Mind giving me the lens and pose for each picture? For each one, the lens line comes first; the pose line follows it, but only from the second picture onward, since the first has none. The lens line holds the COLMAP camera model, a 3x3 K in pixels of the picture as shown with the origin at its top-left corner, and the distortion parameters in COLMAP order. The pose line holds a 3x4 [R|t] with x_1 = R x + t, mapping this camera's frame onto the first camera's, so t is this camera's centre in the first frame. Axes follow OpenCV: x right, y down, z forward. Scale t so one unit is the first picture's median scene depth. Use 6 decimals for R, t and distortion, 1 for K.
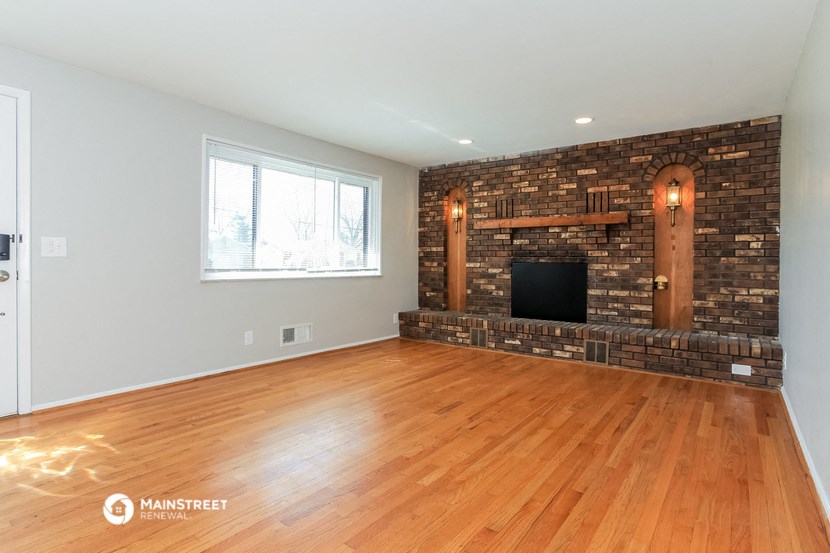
lens RADIAL K [[427.8, 0, 414.0], [0, 427.8, 273.0], [0, 0, 1]] dist [-0.028172, -0.000320]
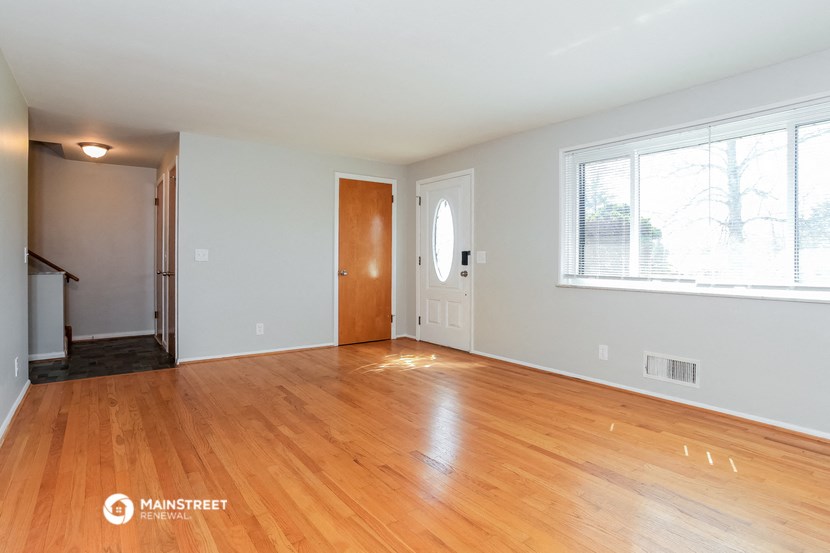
lens RADIAL K [[427.8, 0, 403.8], [0, 427.8, 263.2], [0, 0, 1]] dist [-0.028172, -0.000320]
pose [[-0.277697, -0.002642, -0.960665, 0.832901], [-0.032928, 0.999435, 0.006770, -0.040489], [0.960104, 0.033513, -0.277627, 1.169414]]
